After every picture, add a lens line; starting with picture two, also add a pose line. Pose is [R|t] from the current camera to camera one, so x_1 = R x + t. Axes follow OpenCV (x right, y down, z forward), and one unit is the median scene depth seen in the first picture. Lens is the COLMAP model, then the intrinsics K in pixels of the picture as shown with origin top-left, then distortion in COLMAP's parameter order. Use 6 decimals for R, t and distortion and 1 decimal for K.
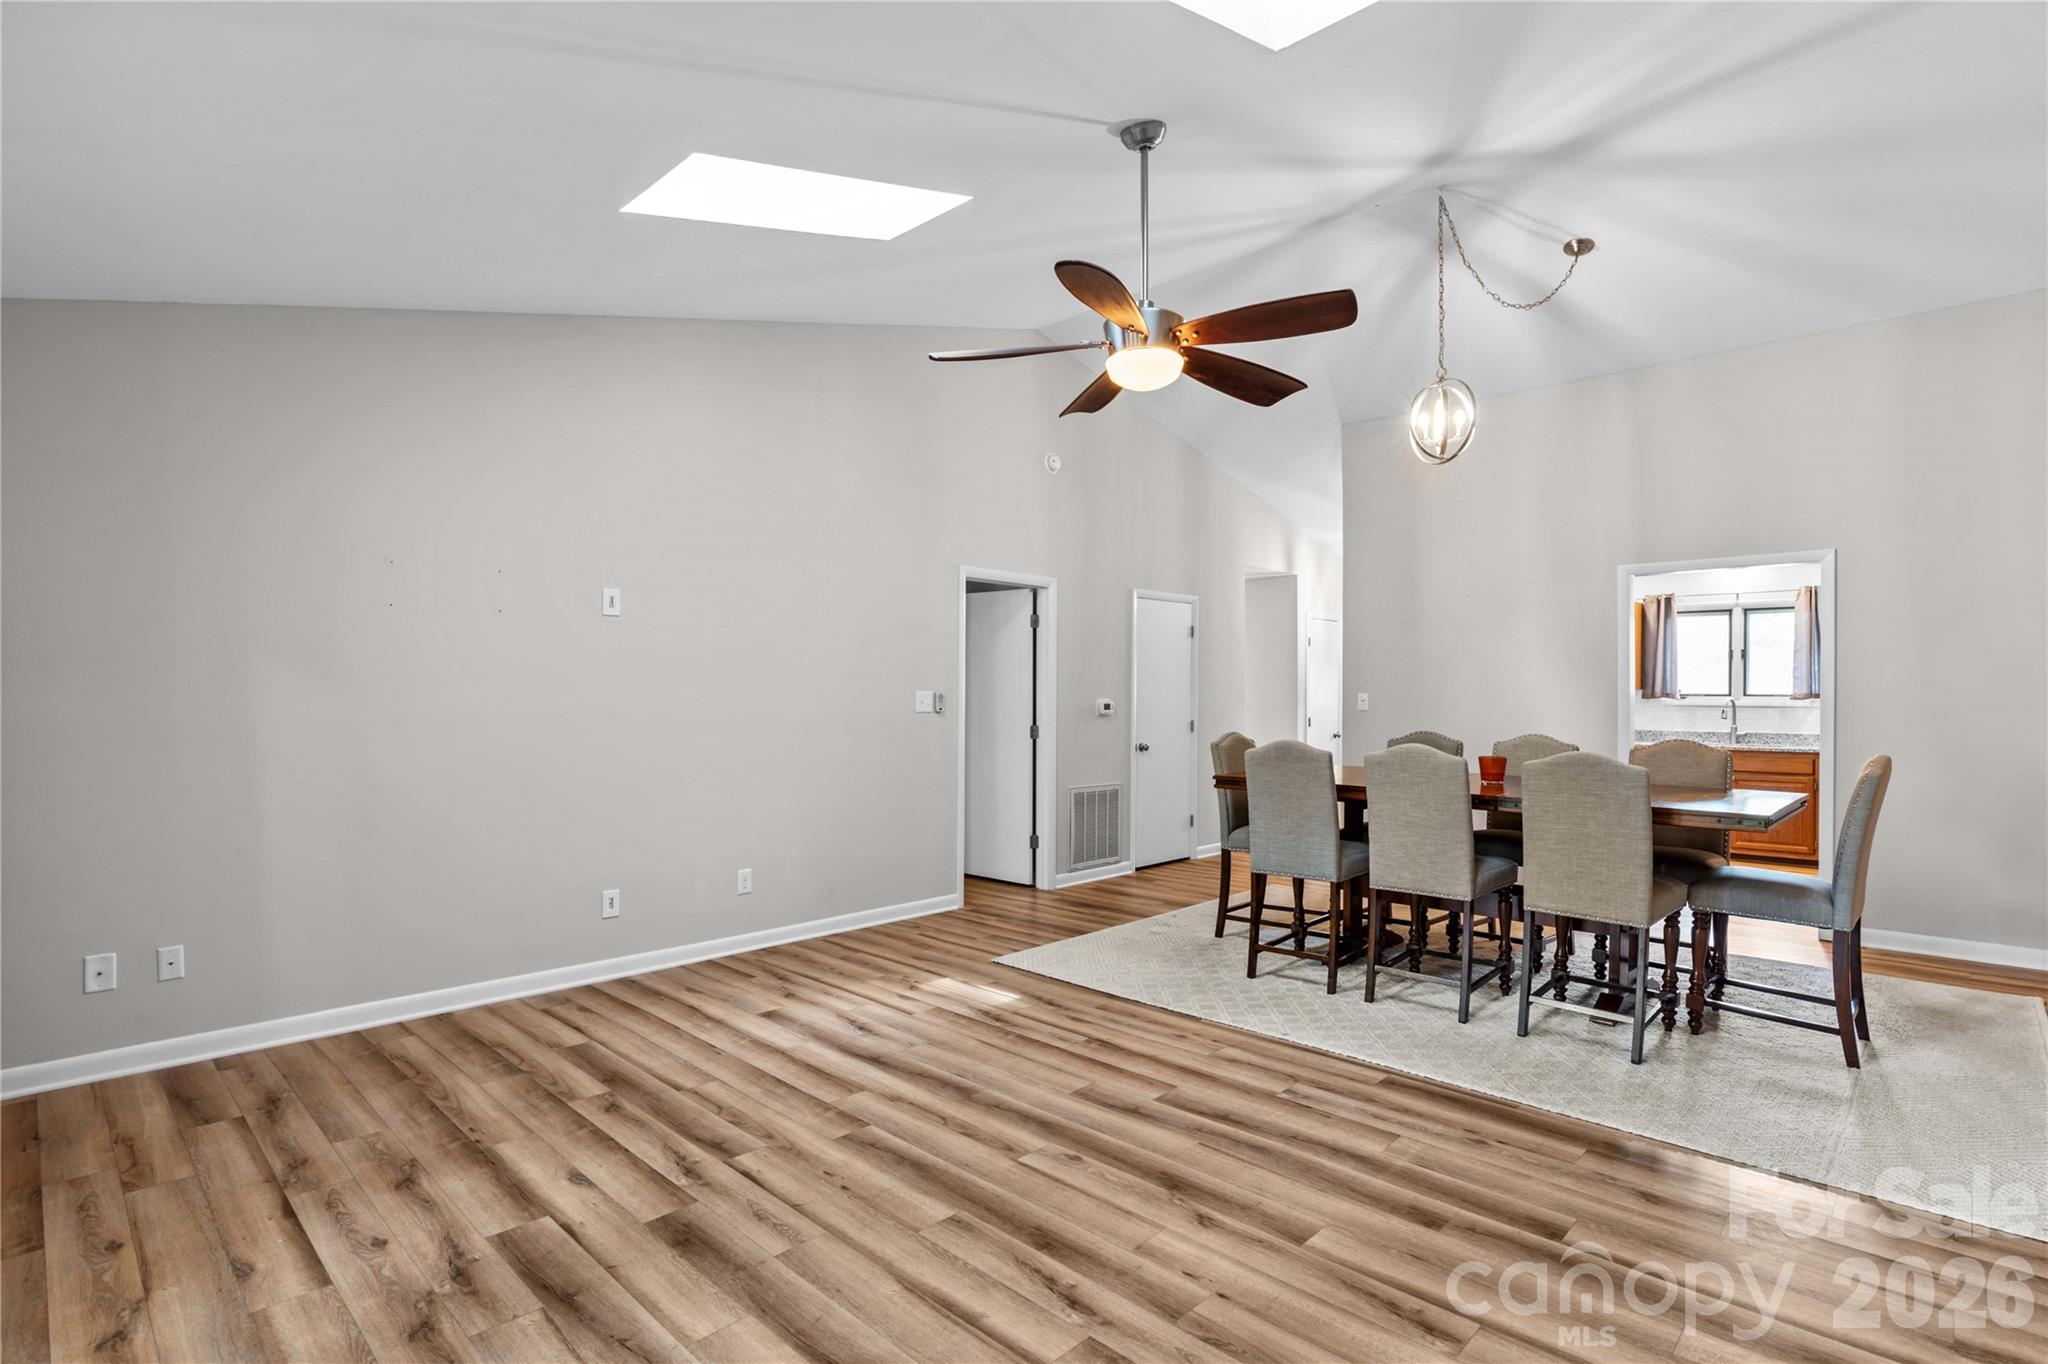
lens RADIAL K [[965.6, 0, 1041.4], [0, 965.6, 675.5], [0, 0, 1]] dist [-0.010389, 0.000316]
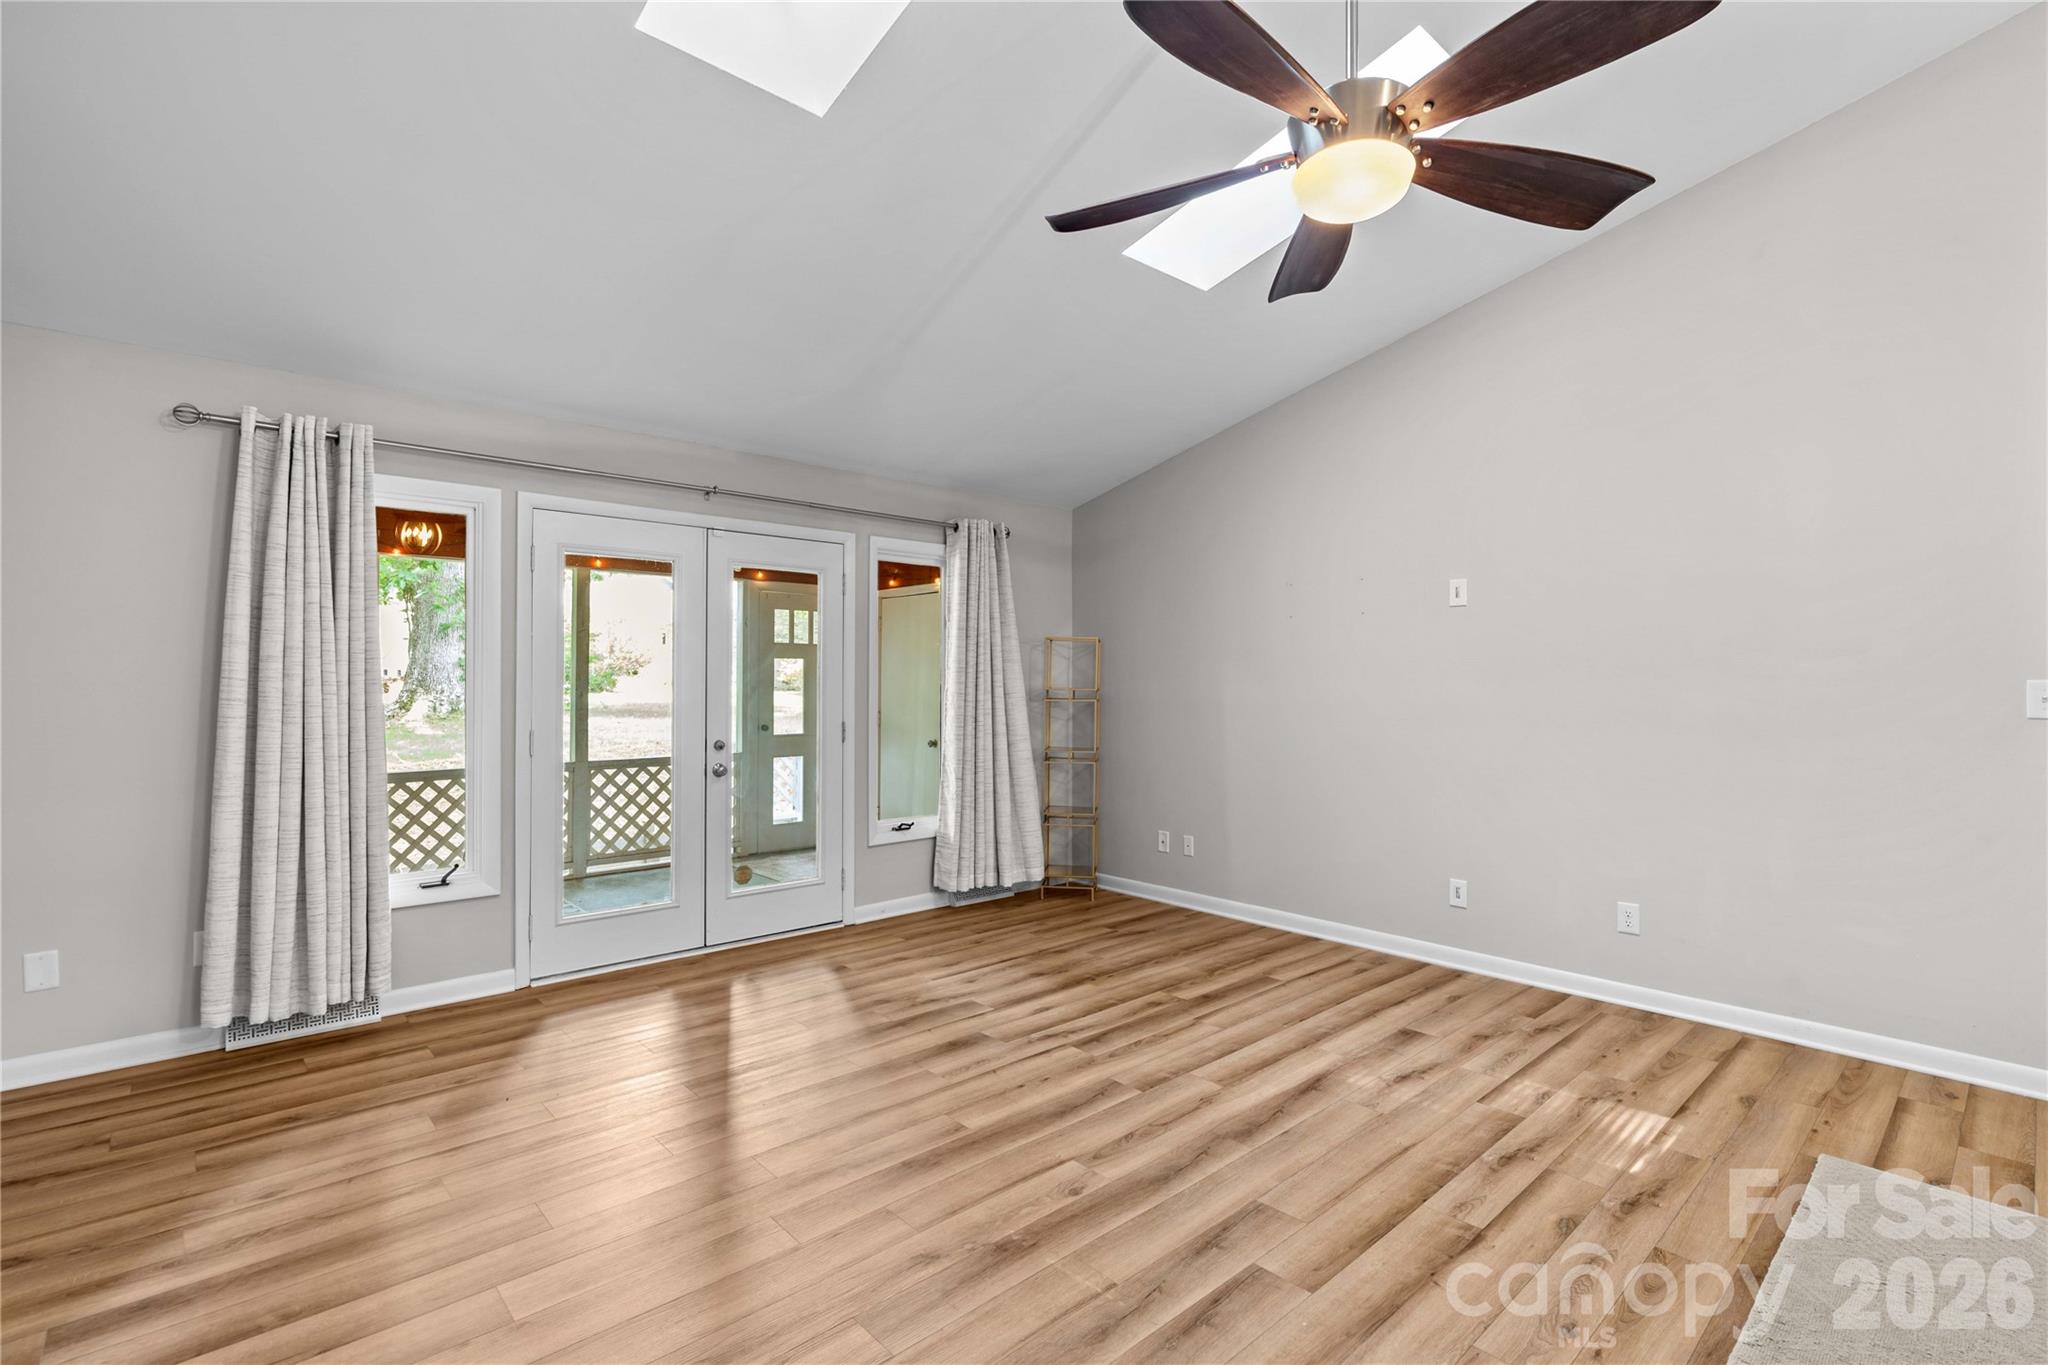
lens RADIAL K [[949.4, 0, 1025.8], [0, 949.4, 674.9], [0, 0, 1]] dist [-0.011425, 0.000061]
pose [[-0.059560, -0.011640, -0.998157, 0.745277], [0.015469, 0.999801, -0.012583, 0.020167], [0.998105, -0.016190, -0.059368, 0.810788]]
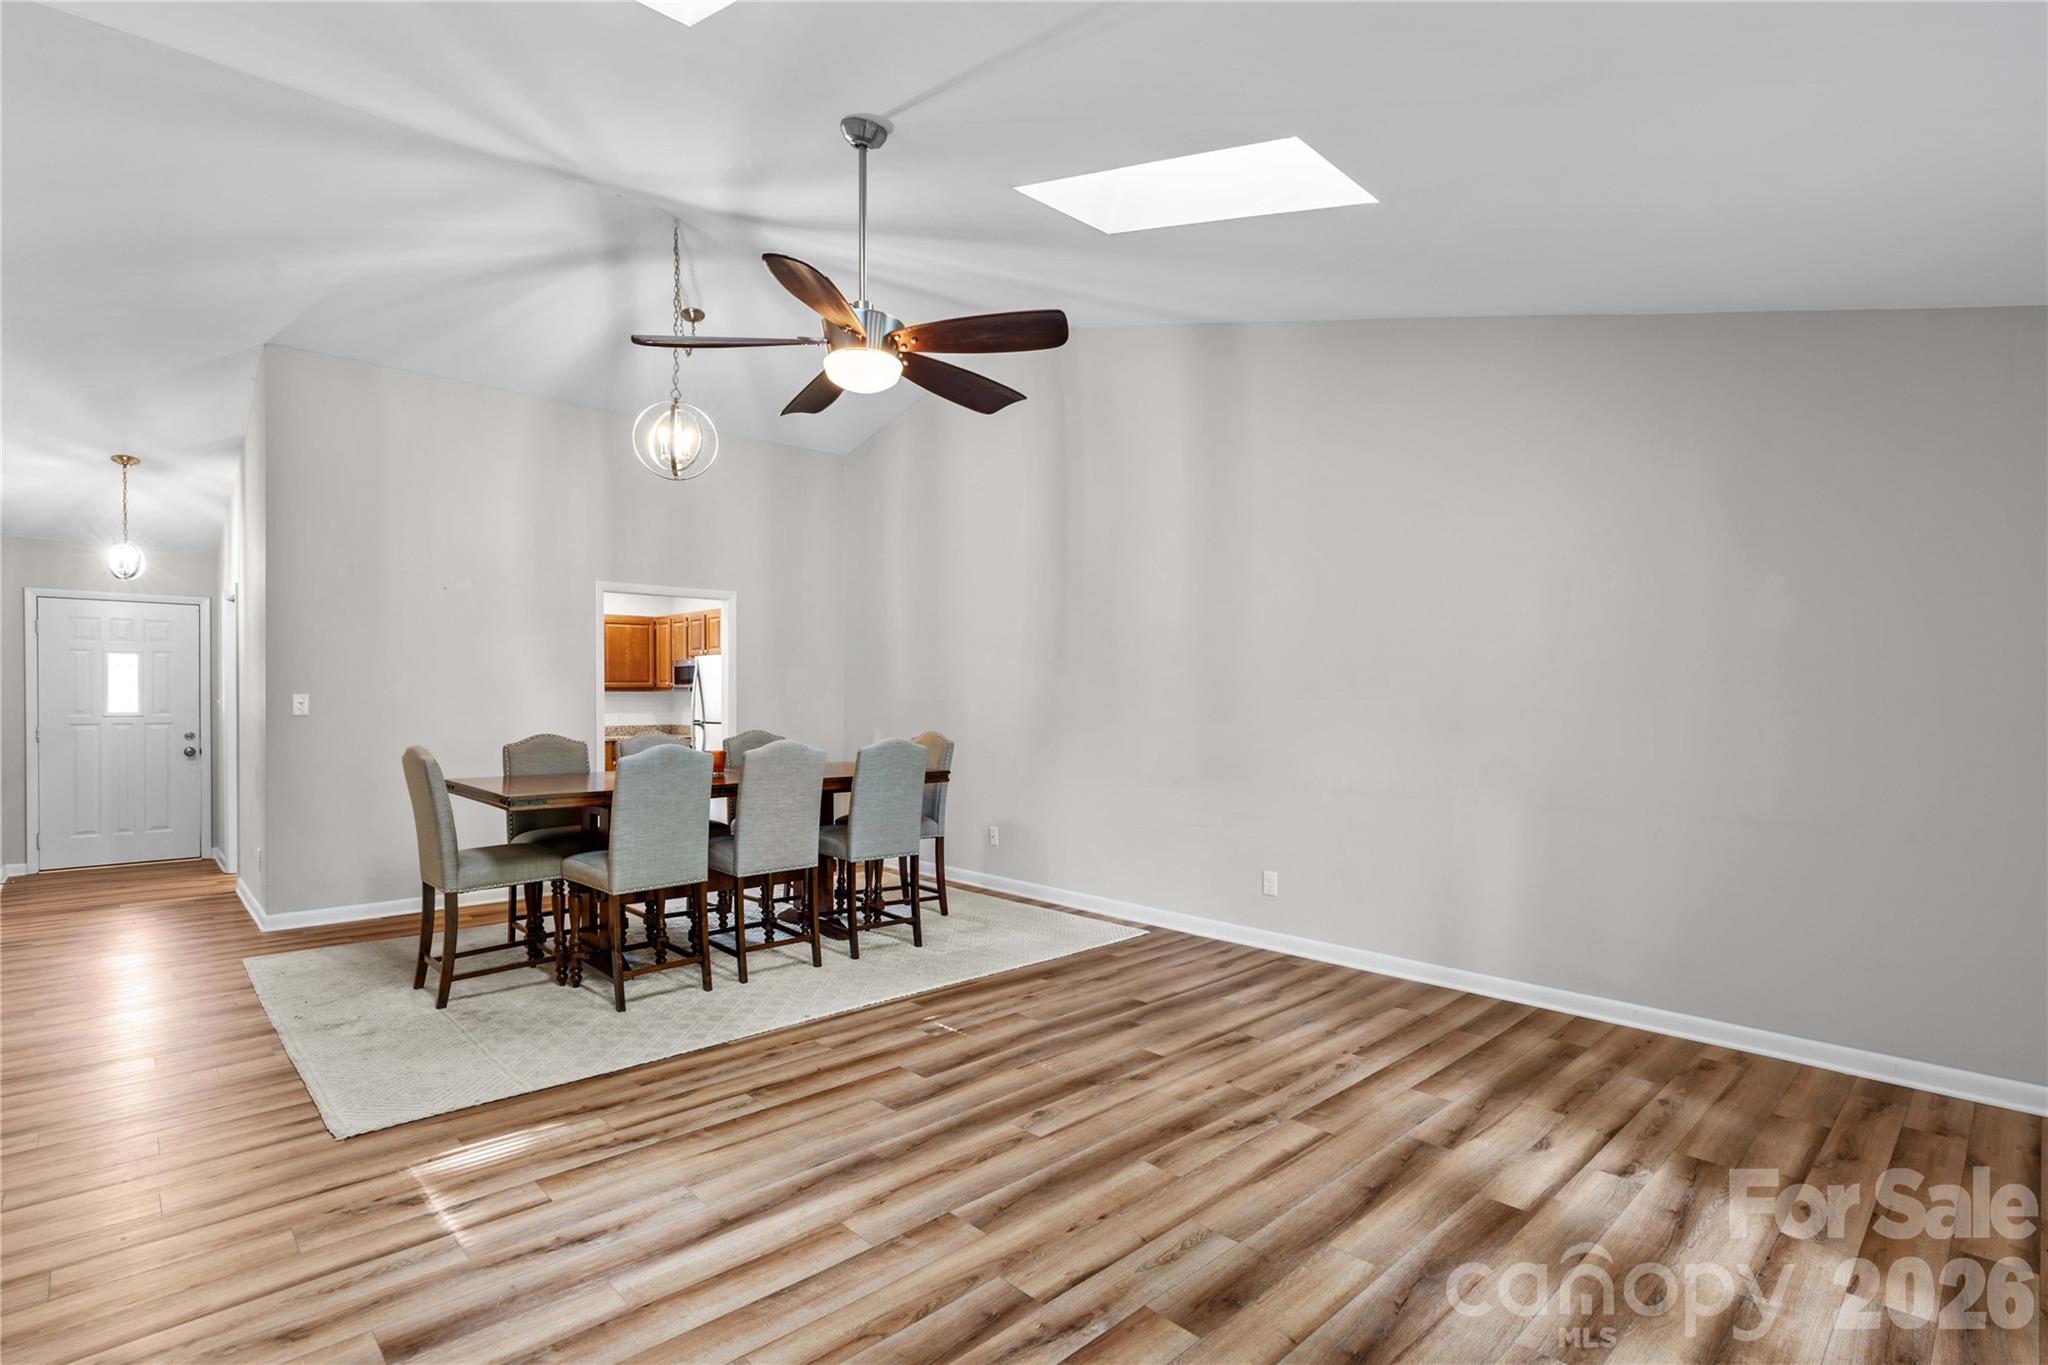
lens RADIAL K [[977.6, 0, 991.0], [0, 977.6, 692.7], [0, 0, 1]] dist [-0.004421, 0.000731]
pose [[0.081283, 0.003444, 0.996685, -0.881805], [-0.023354, 0.999726, -0.001550, 0.012073], [-0.996417, -0.023150, 0.081342, 0.779385]]
